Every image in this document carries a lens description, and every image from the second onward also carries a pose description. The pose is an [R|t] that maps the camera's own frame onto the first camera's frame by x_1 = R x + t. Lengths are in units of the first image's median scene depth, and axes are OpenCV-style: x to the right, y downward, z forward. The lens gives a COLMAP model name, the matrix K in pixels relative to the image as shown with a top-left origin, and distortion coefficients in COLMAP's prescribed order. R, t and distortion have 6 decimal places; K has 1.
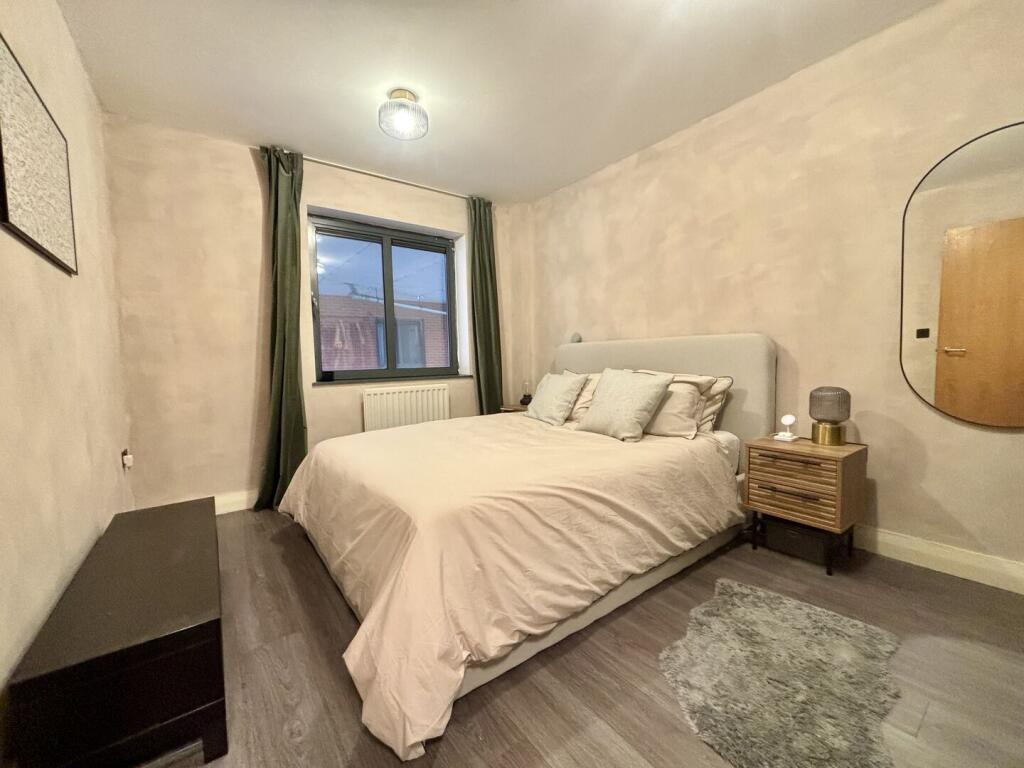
lens RADIAL K [[411.3, 0, 511.9], [0, 411.3, 383.0], [0, 0, 1]] dist [-0.000389, -0.001238]
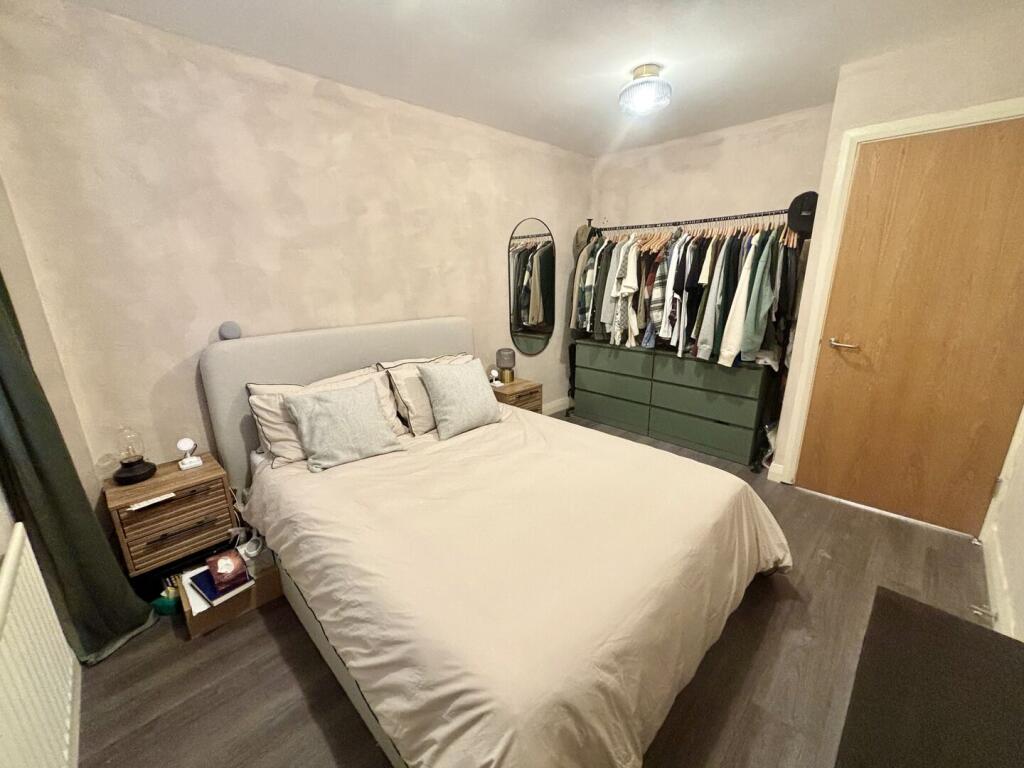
lens RADIAL K [[411.3, 0, 512.4], [0, 411.3, 383.0], [0, 0, 1]] dist [-0.000389, -0.001238]
pose [[-0.130487, -0.236834, 0.962748, -0.631944], [0.077578, 0.965634, 0.248059, -0.193703], [-0.988410, 0.107057, -0.107629, 0.842715]]
